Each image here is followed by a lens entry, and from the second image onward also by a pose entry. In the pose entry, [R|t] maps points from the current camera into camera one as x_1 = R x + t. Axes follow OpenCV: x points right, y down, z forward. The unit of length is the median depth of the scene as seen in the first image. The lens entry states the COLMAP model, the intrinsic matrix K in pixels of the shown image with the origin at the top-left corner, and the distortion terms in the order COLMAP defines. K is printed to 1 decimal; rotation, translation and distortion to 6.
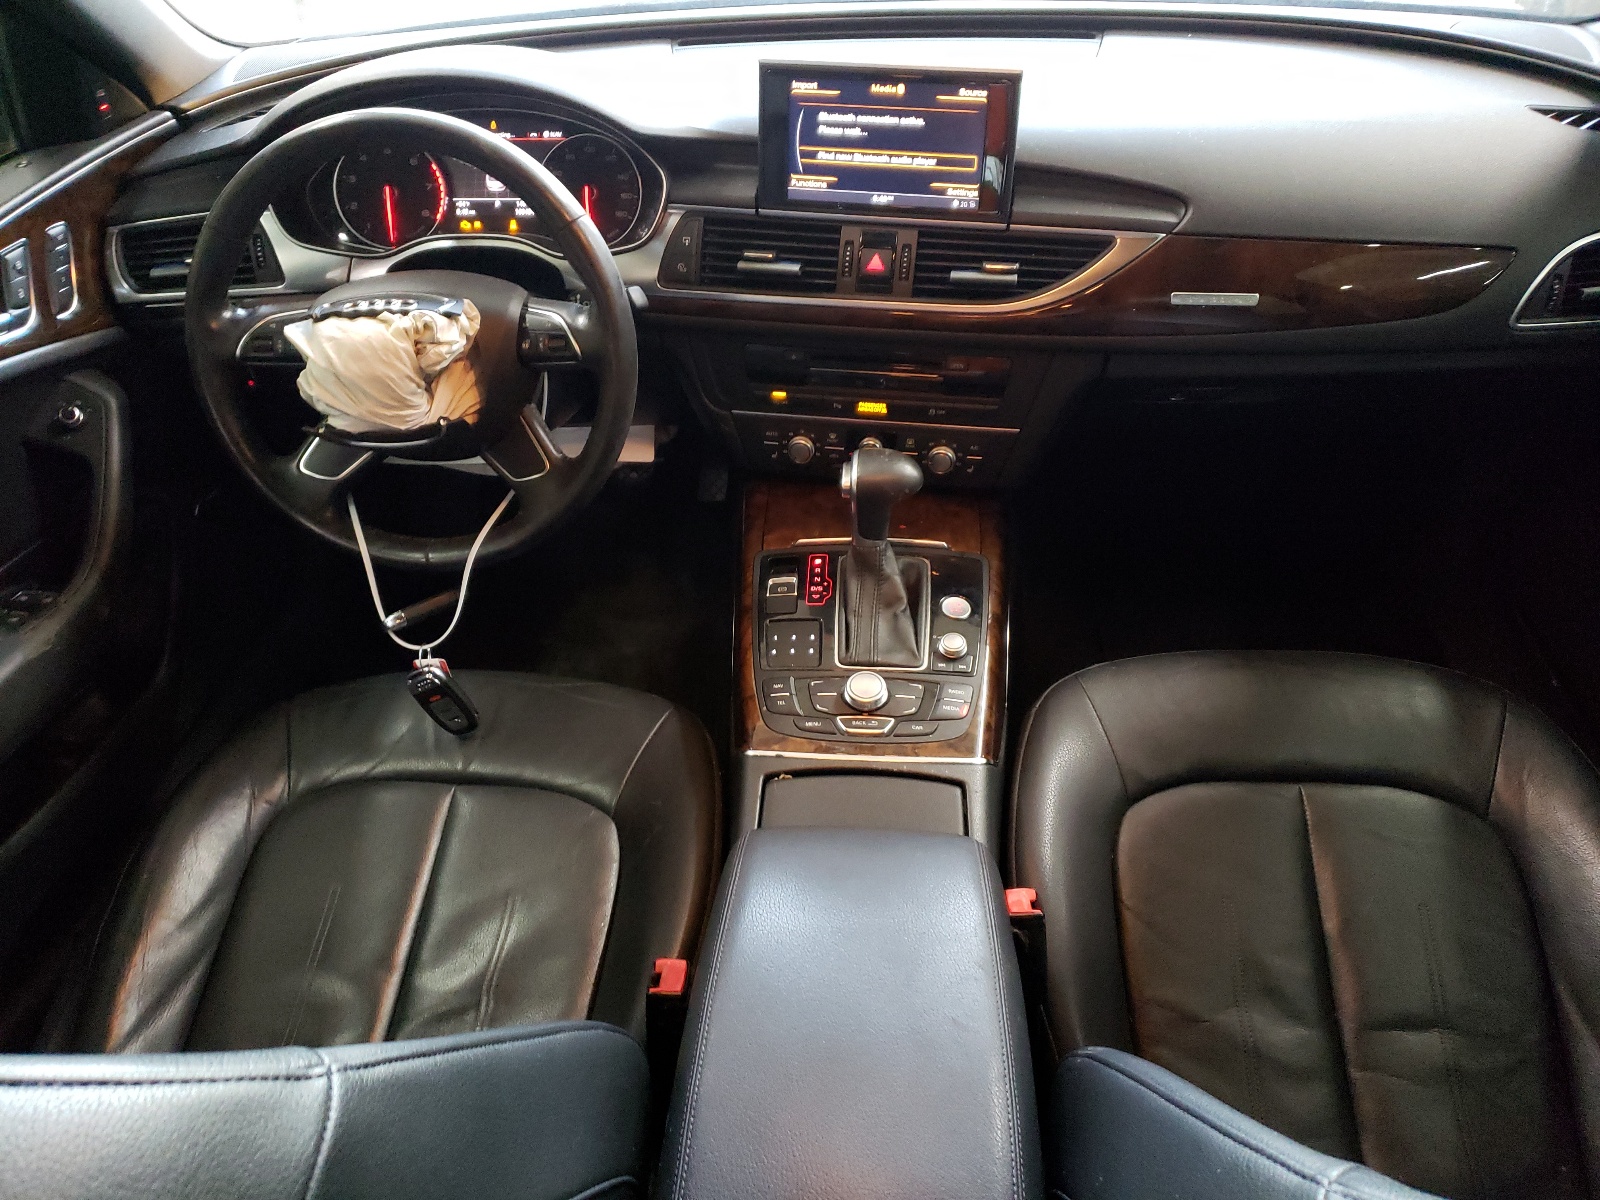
lens RADIAL K [[1219.3, 0, 802.4], [0, 1219.3, 598.9], [0, 0, 1]] dist [-0.000102, 0.000035]
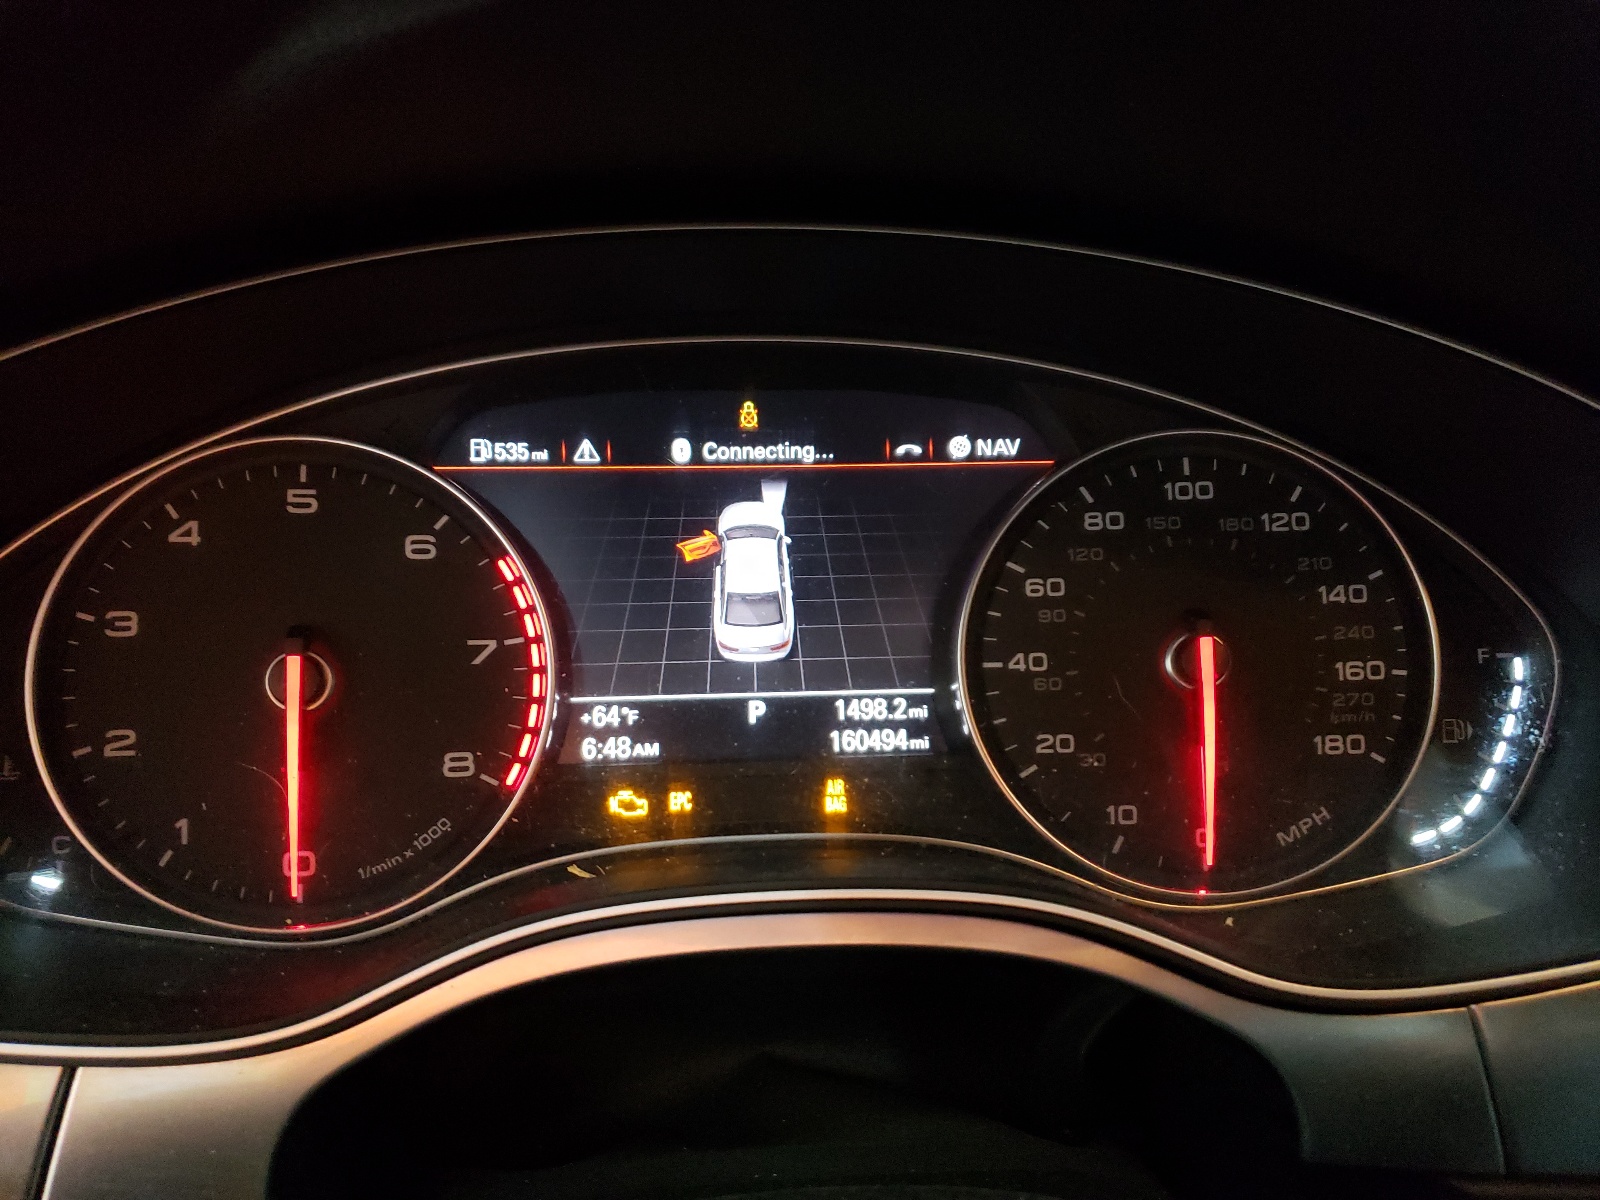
lens RADIAL K [[1219.3, 0, 797.7], [0, 1219.3, 599.5], [0, 0, 1]] dist [-0.000102, 0.000035]
pose [[0.981843, -0.015889, 0.189029, -0.288168], [0.081425, 0.935318, -0.344311, -0.261074], [-0.171332, 0.353451, 0.919629, 0.768756]]
